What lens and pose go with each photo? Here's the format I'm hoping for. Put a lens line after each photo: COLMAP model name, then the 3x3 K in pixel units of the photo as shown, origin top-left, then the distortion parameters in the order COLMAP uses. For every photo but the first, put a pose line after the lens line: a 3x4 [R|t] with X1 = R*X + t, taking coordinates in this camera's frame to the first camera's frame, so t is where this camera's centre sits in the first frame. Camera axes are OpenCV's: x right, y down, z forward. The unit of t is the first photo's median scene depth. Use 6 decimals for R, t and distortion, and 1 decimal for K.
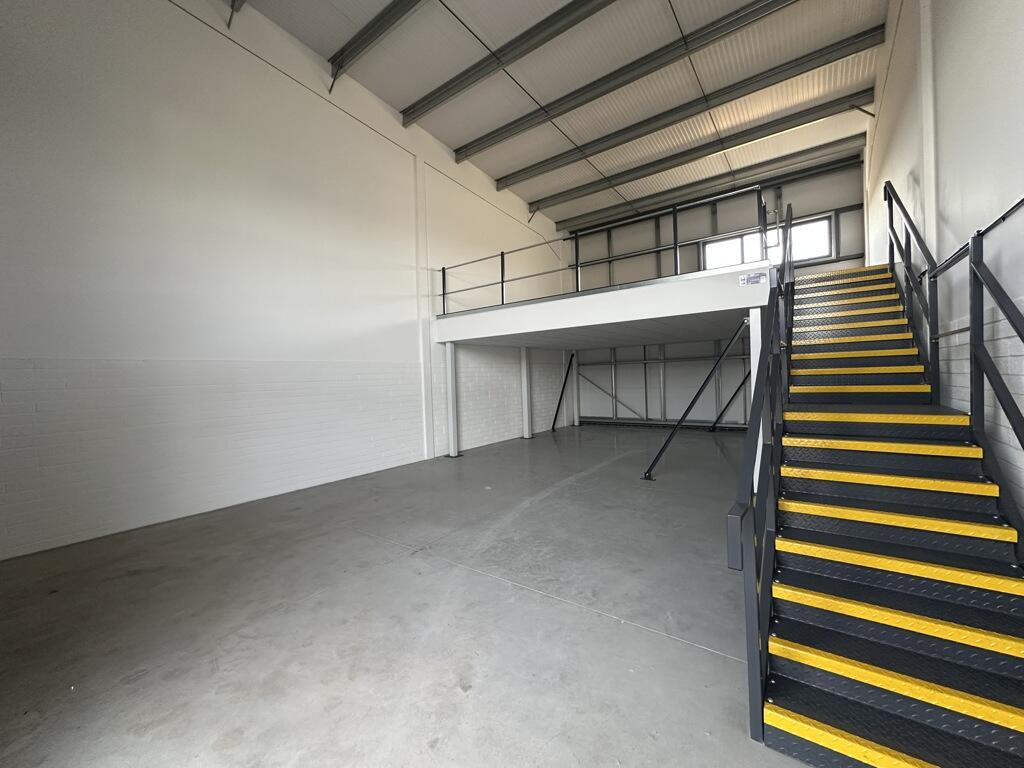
lens RADIAL K [[408.6, 0, 512.5], [0, 408.6, 382.5], [0, 0, 1]] dist [-0.001769, -0.000239]
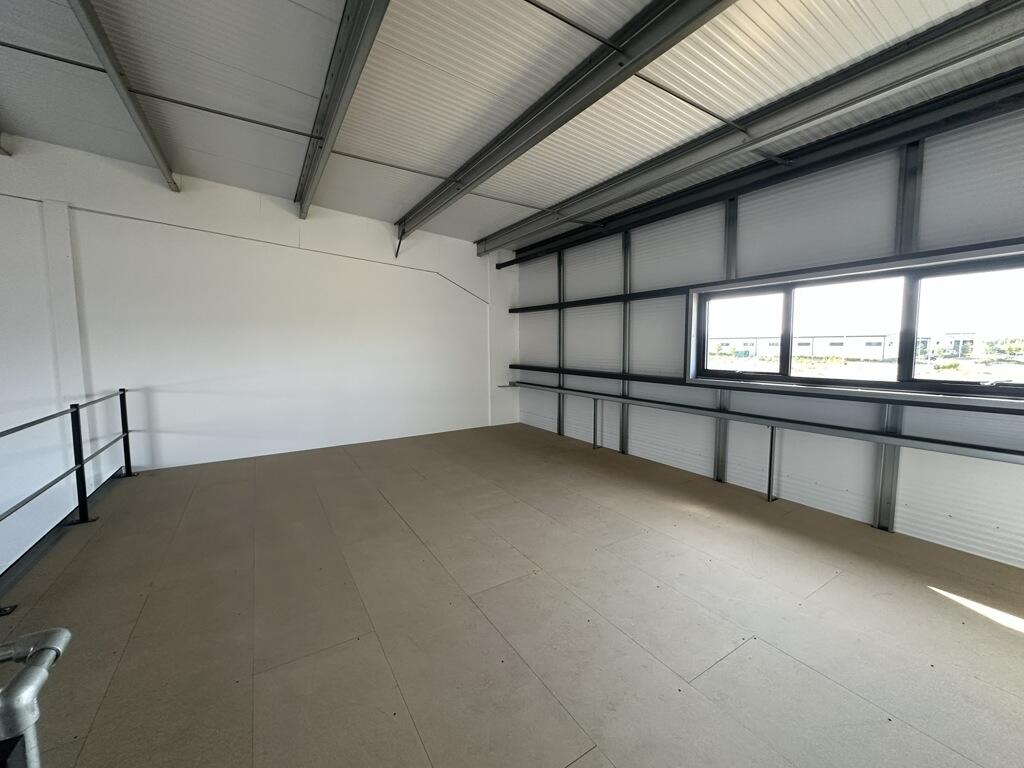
lens RADIAL K [[408.6, 0, 512.5], [0, 408.6, 382.5], [0, 0, 1]] dist [-0.001769, -0.000239]
pose [[0.934611, 0.056872, -0.351096, 0.669428], [-0.025770, 0.995367, 0.092636, -0.435145], [0.354737, -0.077531, 0.931746, 0.799537]]
